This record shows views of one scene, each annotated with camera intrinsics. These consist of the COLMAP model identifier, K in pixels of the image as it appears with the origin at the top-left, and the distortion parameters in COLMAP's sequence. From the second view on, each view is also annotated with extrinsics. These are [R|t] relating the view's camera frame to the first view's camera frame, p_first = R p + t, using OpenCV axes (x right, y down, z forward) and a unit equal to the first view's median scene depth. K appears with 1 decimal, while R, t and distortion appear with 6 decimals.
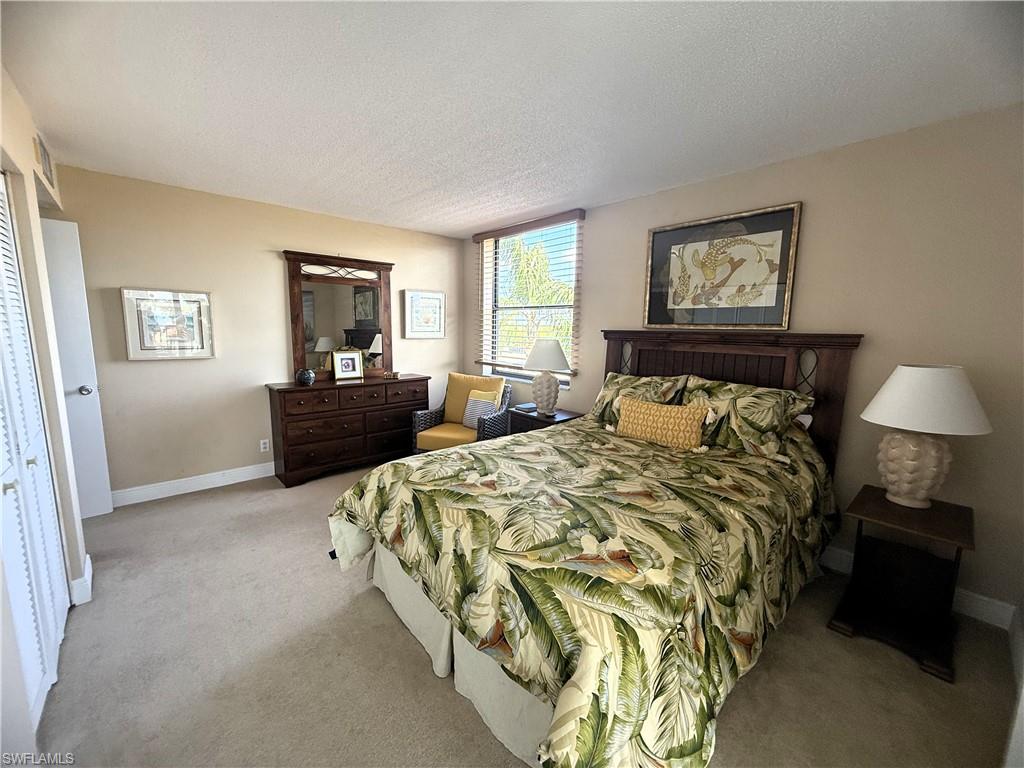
lens RADIAL K [[408.2, 0, 511.9], [0, 408.2, 384.8], [0, 0, 1]] dist [0.003547, -0.000583]
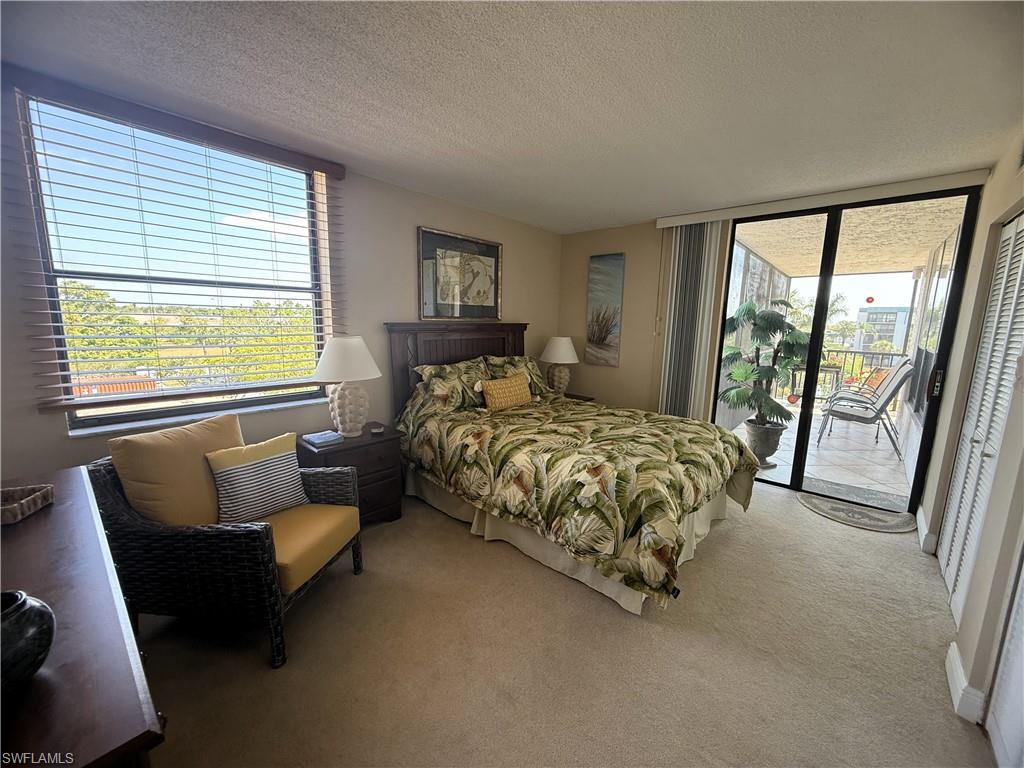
lens RADIAL K [[408.2, 0, 507.1], [0, 408.2, 384.6], [0, 0, 1]] dist [0.003547, -0.000583]
pose [[-0.107004, -0.178713, 0.978065, -1.028205], [0.118242, 0.974445, 0.190987, -0.203784], [-0.987203, 0.136085, -0.083138, 1.194011]]
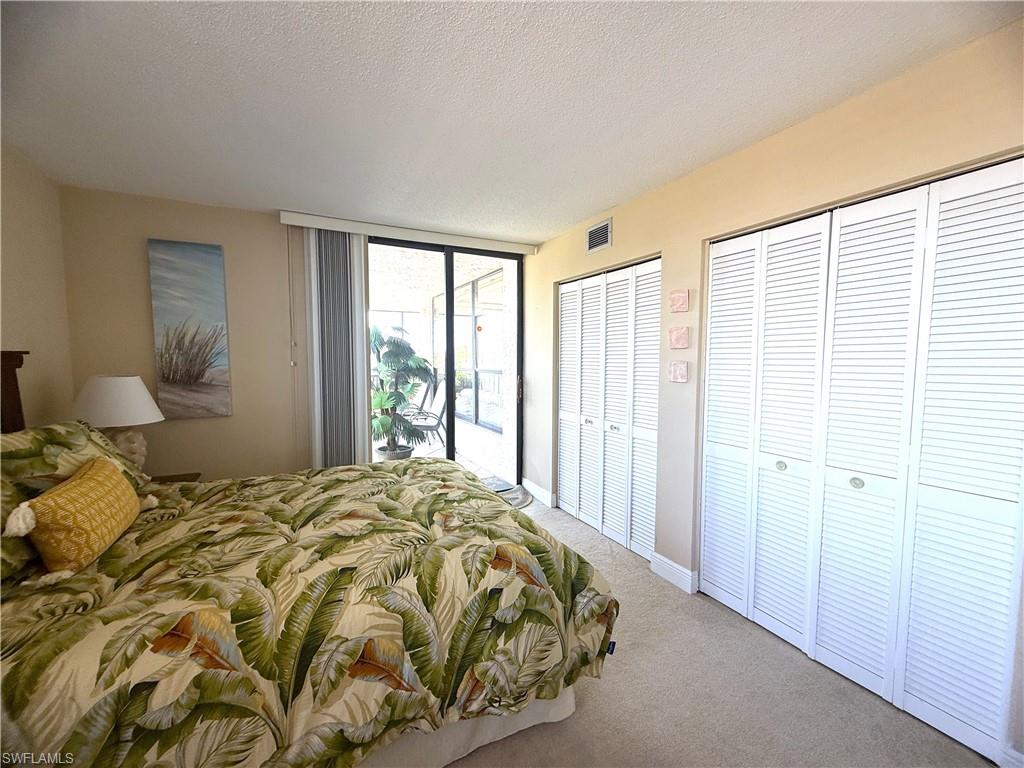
lens RADIAL K [[408.2, 0, 511.5], [0, 408.2, 386.0], [0, 0, 1]] dist [0.003547, -0.000583]
pose [[-0.965228, -0.036885, 0.258795, -0.380225], [0.019341, 0.977205, 0.211415, -0.200046], [-0.260694, 0.209070, -0.942512, 1.453738]]
